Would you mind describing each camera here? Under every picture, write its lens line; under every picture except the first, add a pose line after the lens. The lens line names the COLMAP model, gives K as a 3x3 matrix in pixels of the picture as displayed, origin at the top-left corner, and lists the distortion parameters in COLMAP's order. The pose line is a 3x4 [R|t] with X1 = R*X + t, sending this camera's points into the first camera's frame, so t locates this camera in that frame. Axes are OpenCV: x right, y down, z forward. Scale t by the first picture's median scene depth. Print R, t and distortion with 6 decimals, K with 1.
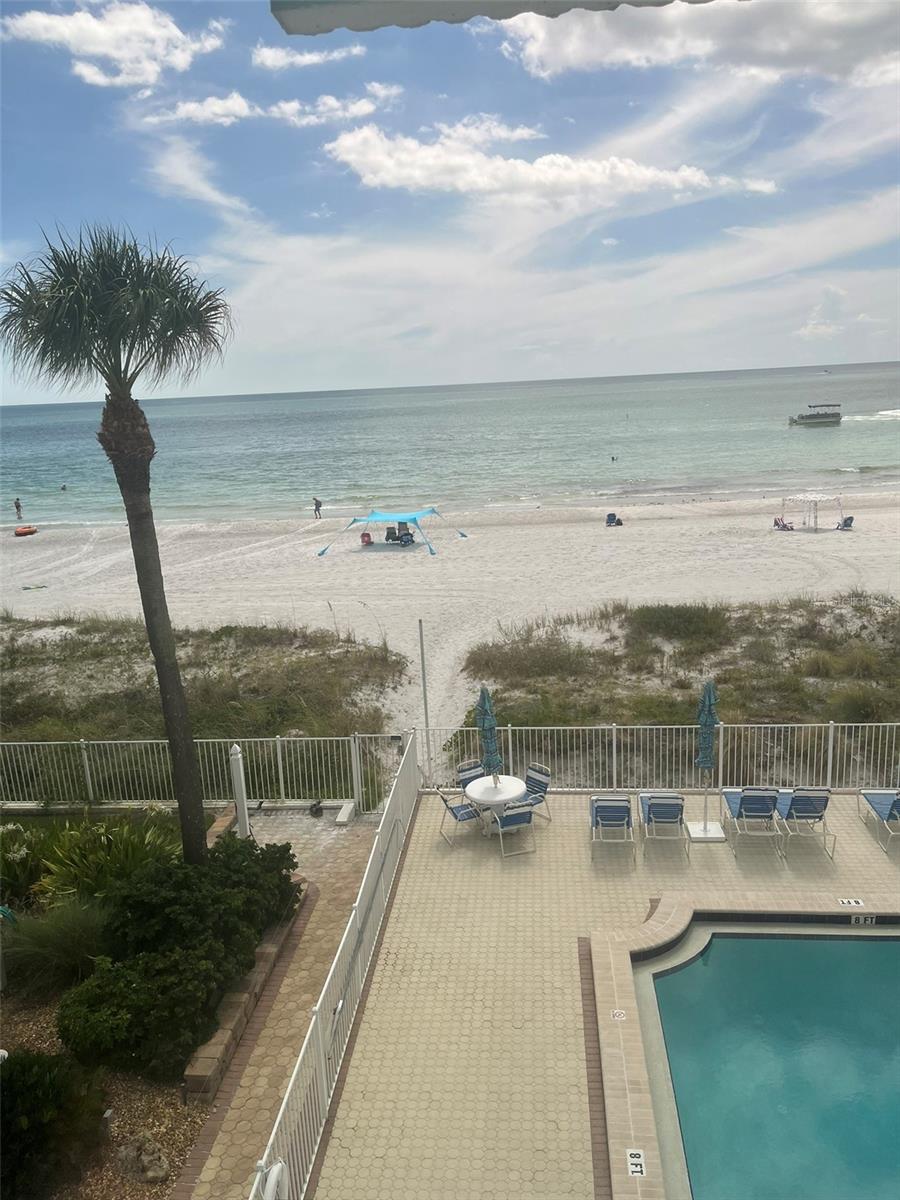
lens RADIAL K [[911.3, 0, 444.0], [0, 911.3, 595.6], [0, 0, 1]] dist [0.052688, -0.068600]
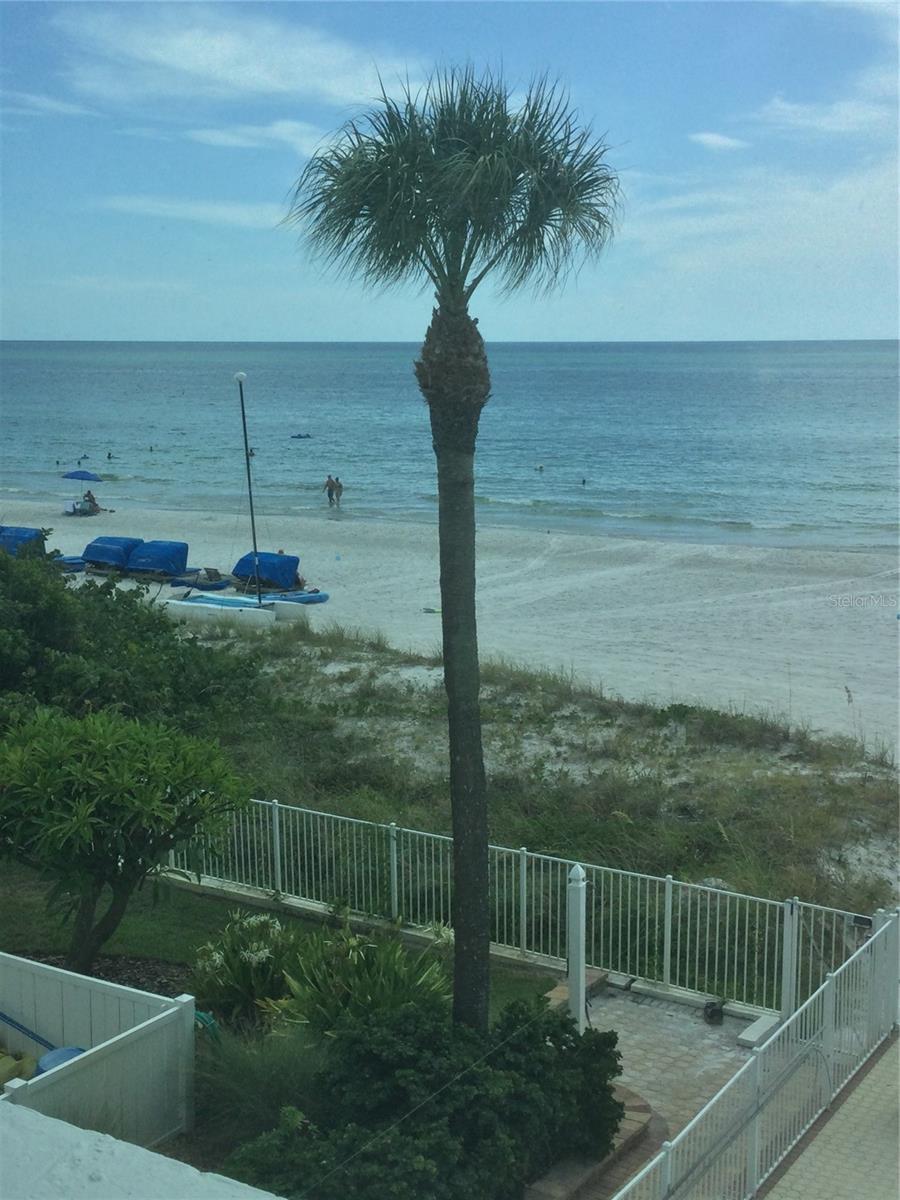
lens RADIAL K [[1586.1, 0, 420.4], [0, 1586.1, 587.9], [0, 0, 1]] dist [0.073640, 0.000000]
pose [[0.883897, 0.116871, -0.452844, 0.087352], [-0.143994, 0.989243, -0.025753, 0.009983], [0.444964, 0.087969, 0.891218, -0.024748]]
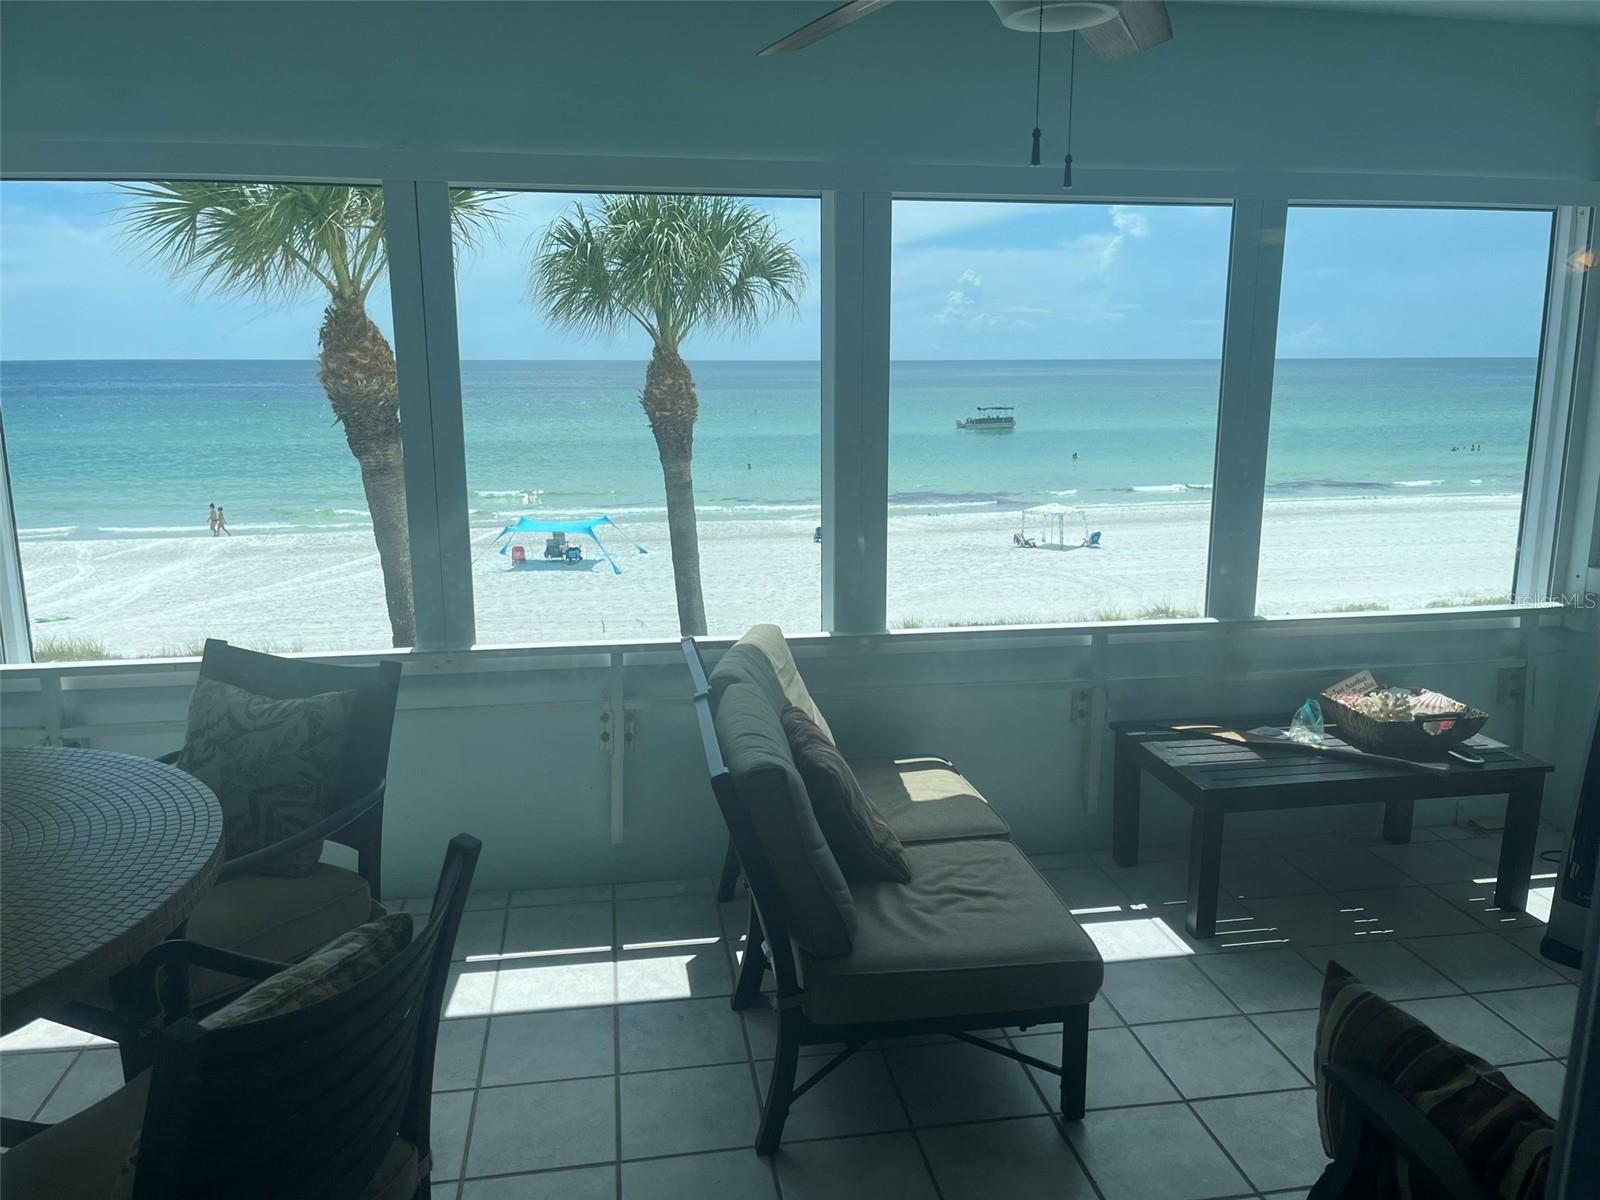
lens RADIAL K [[1215.1, 0, 800.7], [0, 1215.1, 590.1], [0, 0, 1]] dist [0.052688, -0.068600]
pose [[0.964255, -0.001354, 0.264972, -0.254783], [0.013888, 0.998871, -0.045434, 0.033241], [-0.264611, 0.047490, 0.963185, -0.078463]]
